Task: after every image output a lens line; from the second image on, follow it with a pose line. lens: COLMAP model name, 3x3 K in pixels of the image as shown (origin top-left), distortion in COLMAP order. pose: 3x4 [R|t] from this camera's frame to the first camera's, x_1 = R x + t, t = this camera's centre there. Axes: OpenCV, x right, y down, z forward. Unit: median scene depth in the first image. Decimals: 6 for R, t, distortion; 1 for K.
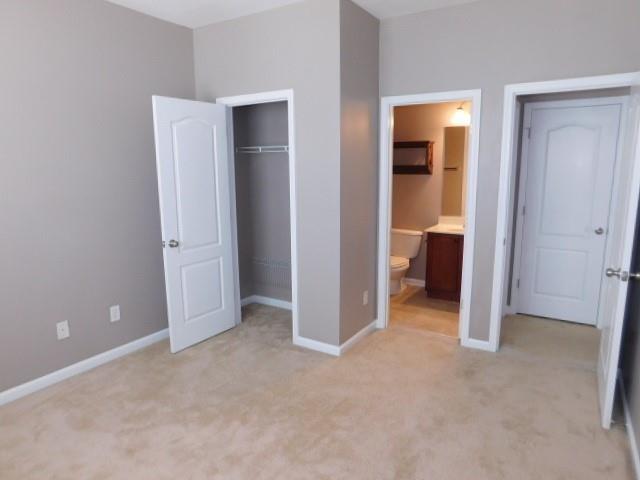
lens RADIAL K [[422.3, 0, 320.0], [0, 422.3, 240.0], [0, 0, 1]] dist [0.001816, 0.001745]
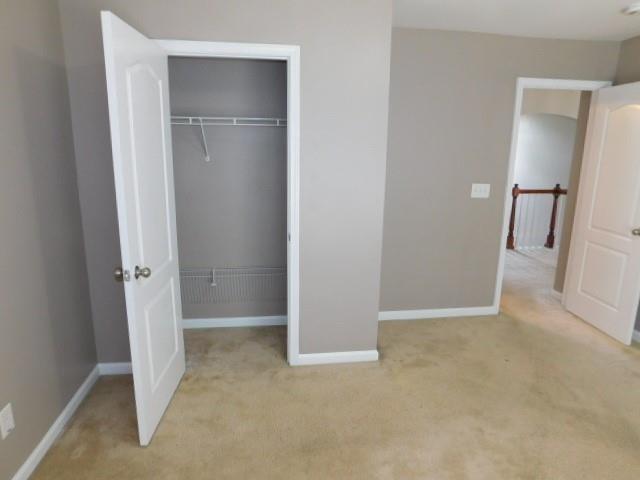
lens RADIAL K [[422.3, 0, 320.0], [0, 422.3, 240.0], [0, 0, 1]] dist [0.001816, 0.001745]
pose [[0.722230, -0.134709, 0.678407, -0.566492], [0.103826, 0.990852, 0.086217, -0.062018], [-0.683815, 0.008168, 0.729609, 0.381788]]
